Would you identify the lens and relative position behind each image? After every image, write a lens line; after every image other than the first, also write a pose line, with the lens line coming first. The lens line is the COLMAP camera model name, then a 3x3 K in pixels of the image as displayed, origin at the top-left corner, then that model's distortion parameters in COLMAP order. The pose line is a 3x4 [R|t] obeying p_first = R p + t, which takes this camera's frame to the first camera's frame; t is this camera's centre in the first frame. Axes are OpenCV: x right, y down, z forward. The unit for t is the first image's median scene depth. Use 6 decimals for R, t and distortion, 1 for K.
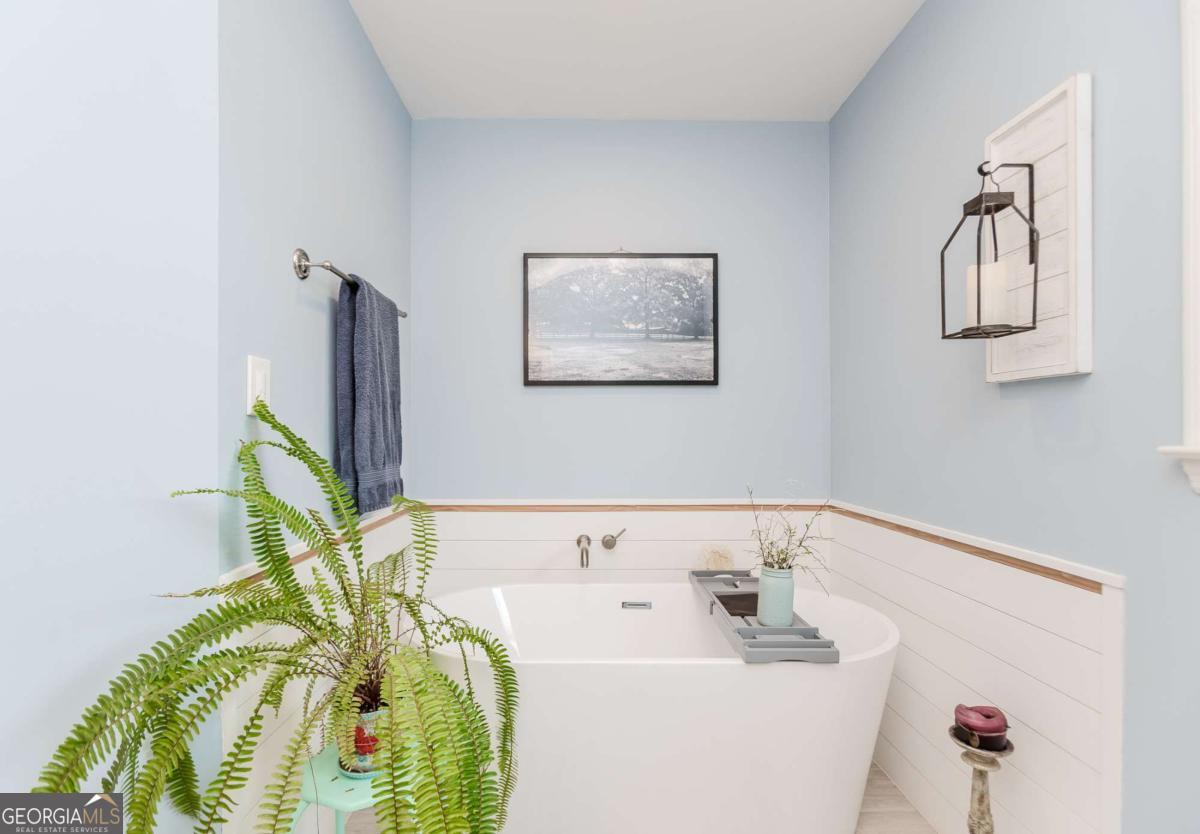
lens RADIAL K [[565.6, 0, 598.6], [0, 565.6, 425.7], [0, 0, 1]] dist [-0.003190, 0.001031]
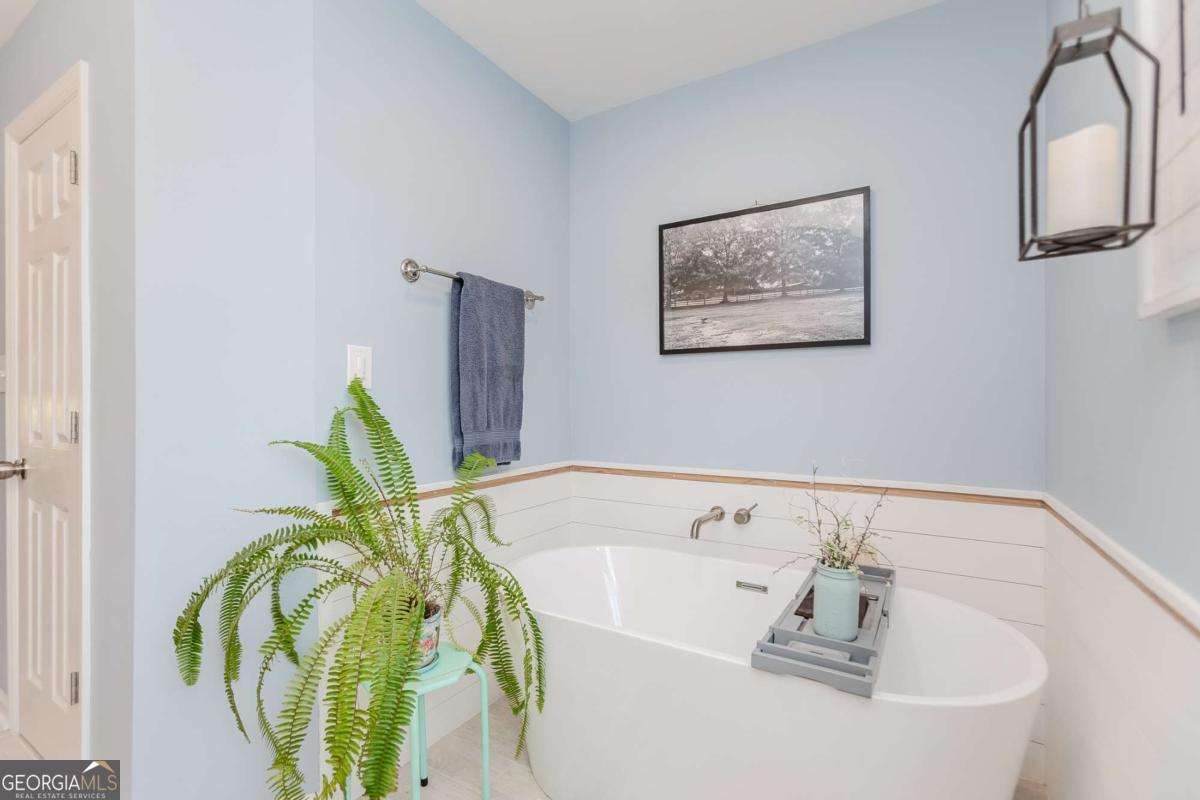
lens RADIAL K [[543.0, 0, 599.0], [0, 543.0, 400.1], [0, 0, 1]] dist [-0.012272, 0.002079]
pose [[0.847558, -0.000976, -0.530702, 0.296145], [0.007195, 0.999928, 0.009651, 0.000310], [0.530654, -0.011998, 0.847503, 0.106625]]
